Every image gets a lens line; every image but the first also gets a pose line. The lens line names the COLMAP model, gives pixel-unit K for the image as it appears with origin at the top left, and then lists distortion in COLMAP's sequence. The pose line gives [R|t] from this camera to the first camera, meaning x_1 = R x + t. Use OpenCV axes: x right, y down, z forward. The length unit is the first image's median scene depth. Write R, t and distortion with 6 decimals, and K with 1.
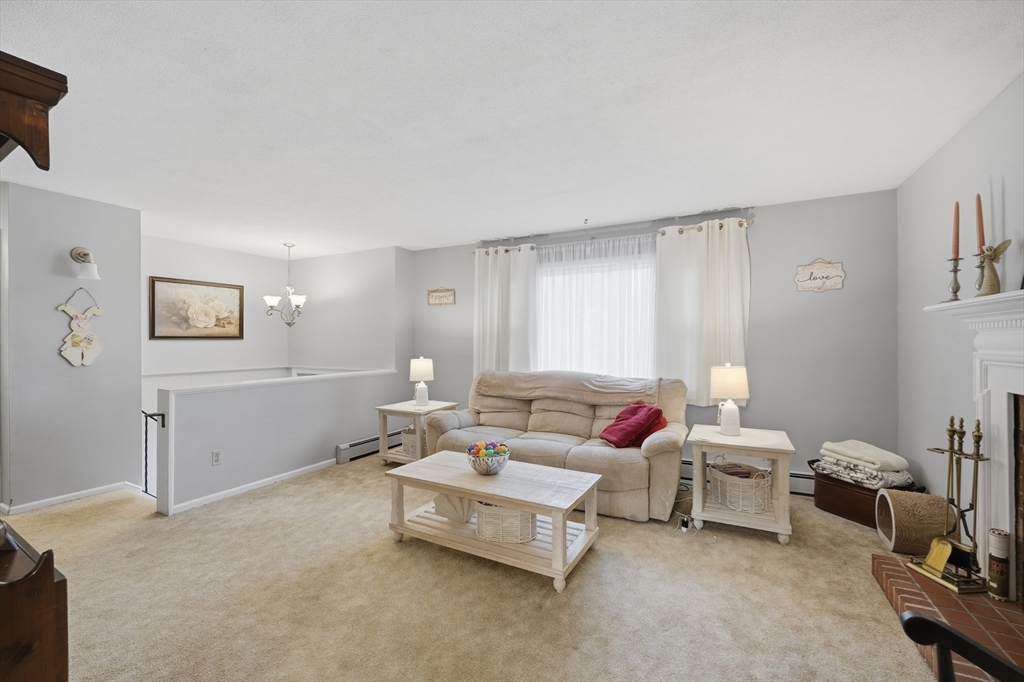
lens RADIAL K [[419.7, 0, 513.0], [0, 419.7, 339.8], [0, 0, 1]] dist [-0.002786, -0.004636]
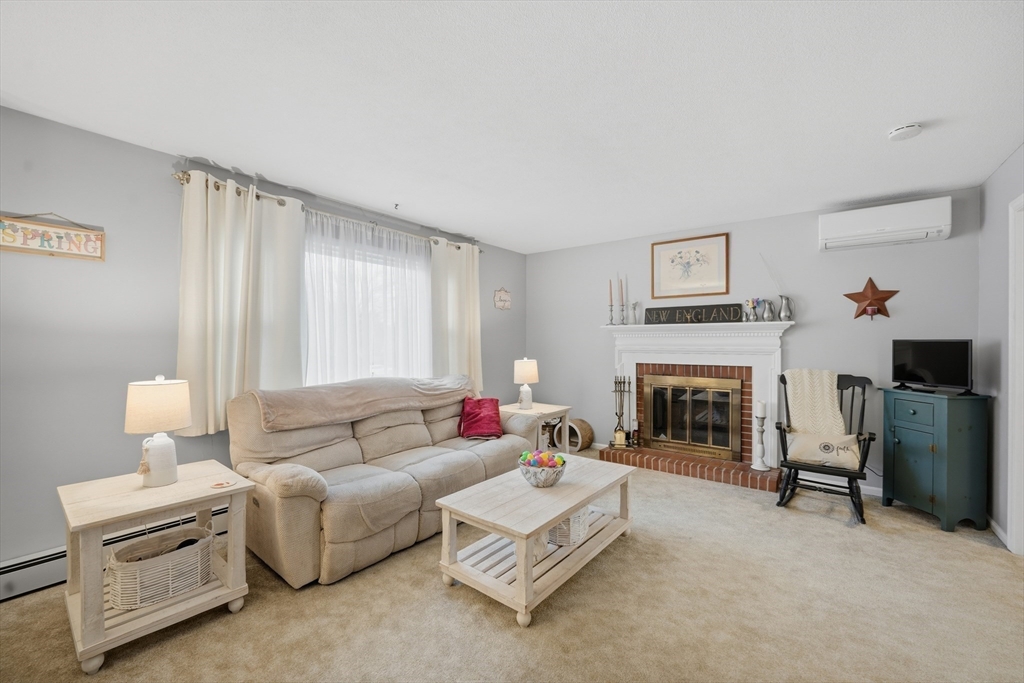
lens RADIAL K [[419.7, 0, 513.0], [0, 419.7, 340.3], [0, 0, 1]] dist [-0.002786, -0.004636]
pose [[0.165244, 0.004353, 0.986243, -0.703561], [-0.006024, 0.999976, -0.003404, 0.001437], [-0.986234, -0.005378, 0.165266, 0.653501]]
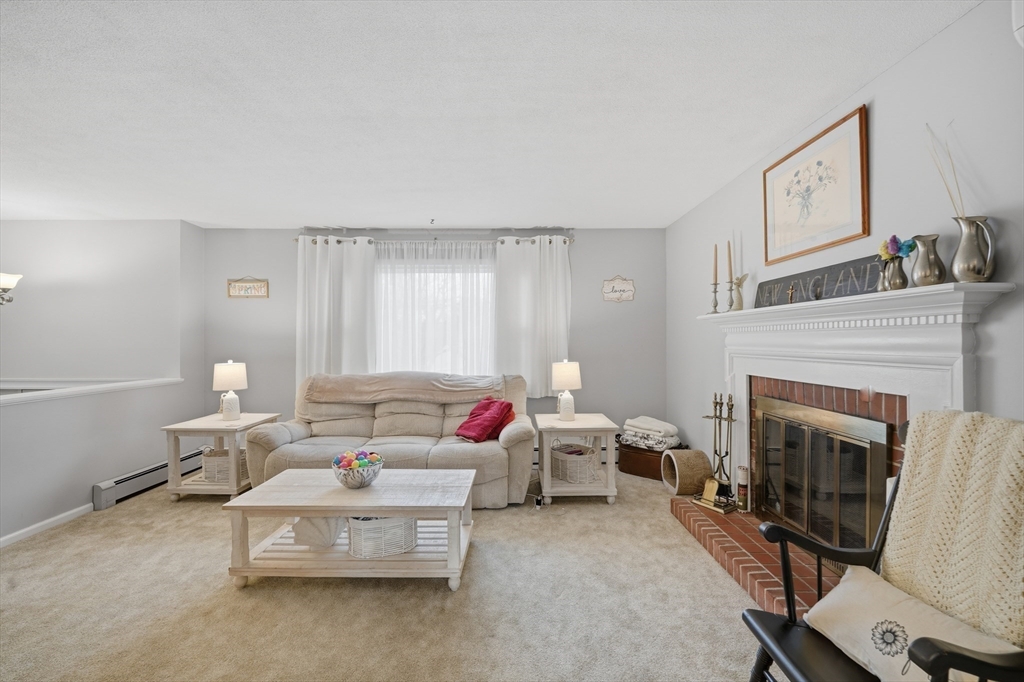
lens RADIAL K [[419.7, 0, 513.0], [0, 419.7, 339.8], [0, 0, 1]] dist [-0.002786, -0.004636]
pose [[0.881769, -0.000174, 0.471681, -0.138617], [-0.000300, 1.000000, 0.000931, -0.000648], [-0.471681, -0.000963, 0.881769, 0.026512]]
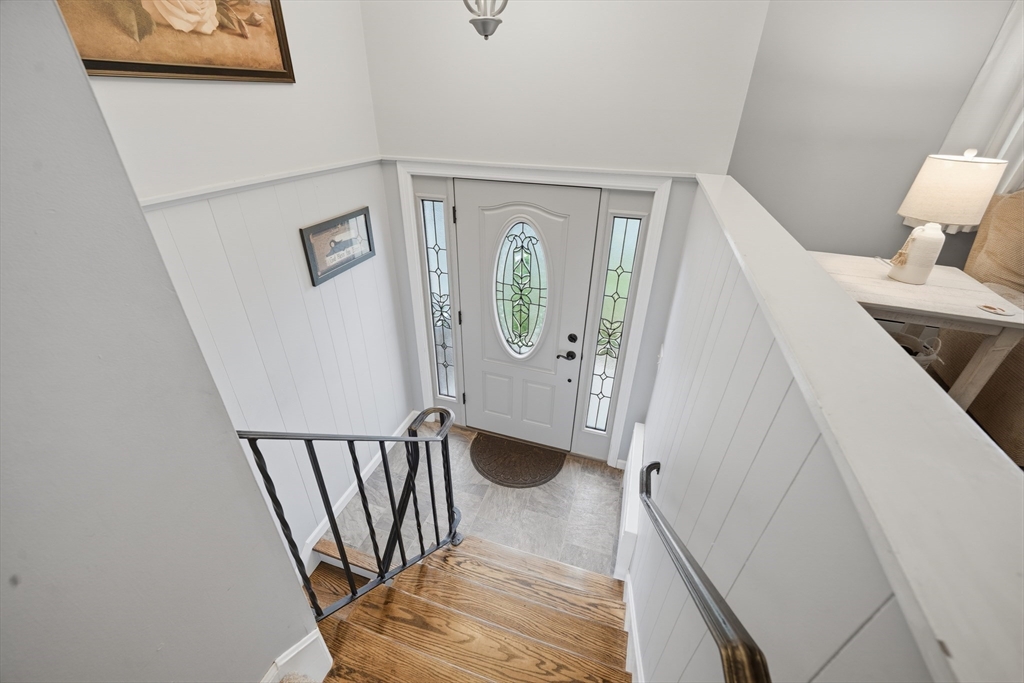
lens RADIAL K [[416.1, 0, 511.8], [0, 416.1, 337.2], [0, 0, 1]] dist [-0.001162, -0.003652]
pose [[0.982950, -0.077793, 0.166606, -0.787935], [-0.015297, 0.868354, 0.495709, 0.013350], [-0.183235, -0.489806, 0.852358, 0.815994]]
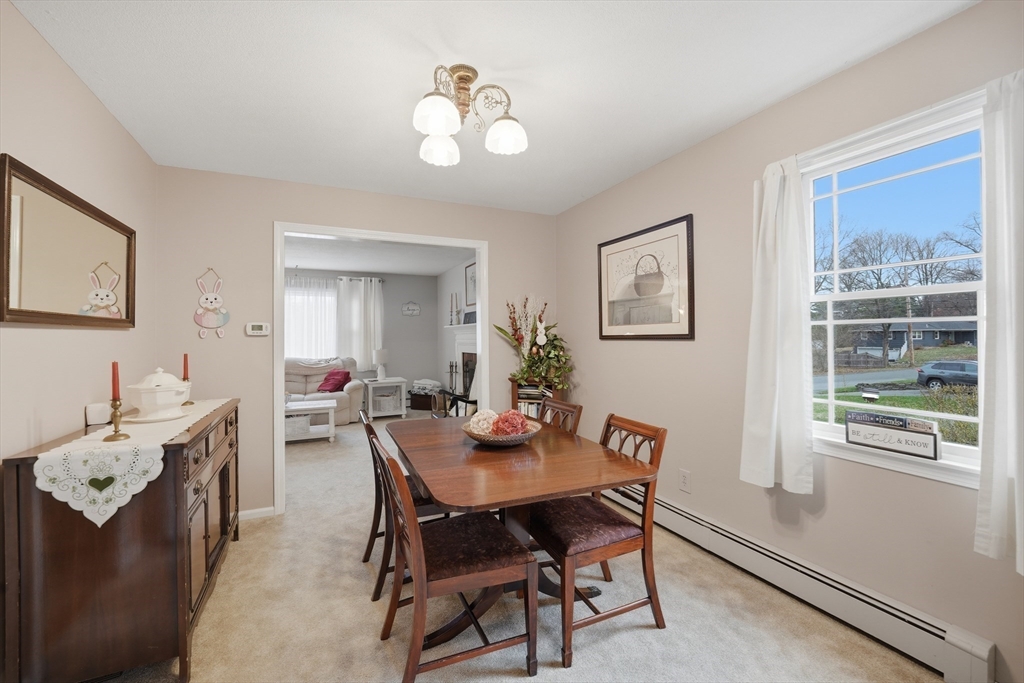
lens RADIAL K [[419.7, 0, 513.0], [0, 419.7, 340.3], [0, 0, 1]] dist [-0.002786, -0.004636]
pose [[0.603239, -0.005450, 0.797542, -0.676416], [0.002994, 0.999985, 0.004568, 0.005081], [-0.797555, -0.000368, 0.603247, -0.731601]]
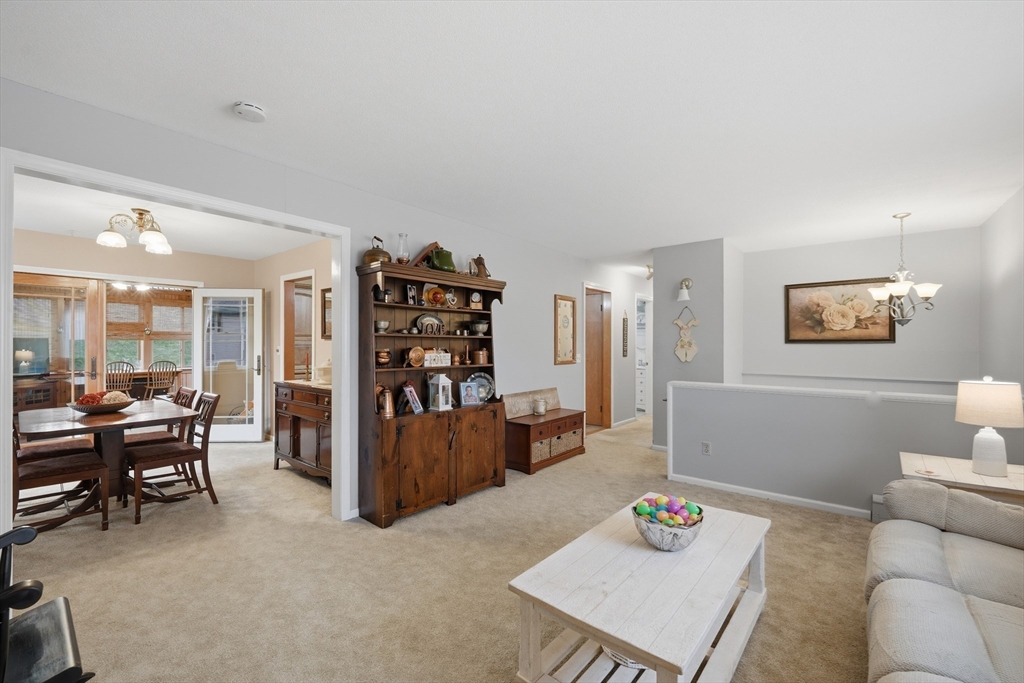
lens RADIAL K [[430.4, 0, 512.0], [0, 430.4, 341.5], [0, 0, 1]] dist [-0.002735, -0.000511]
pose [[-0.204305, -0.004386, -0.978898, 0.470998], [0.001107, 0.999988, -0.004712, 0.000086], [0.978907, -0.002047, -0.204297, 0.648962]]
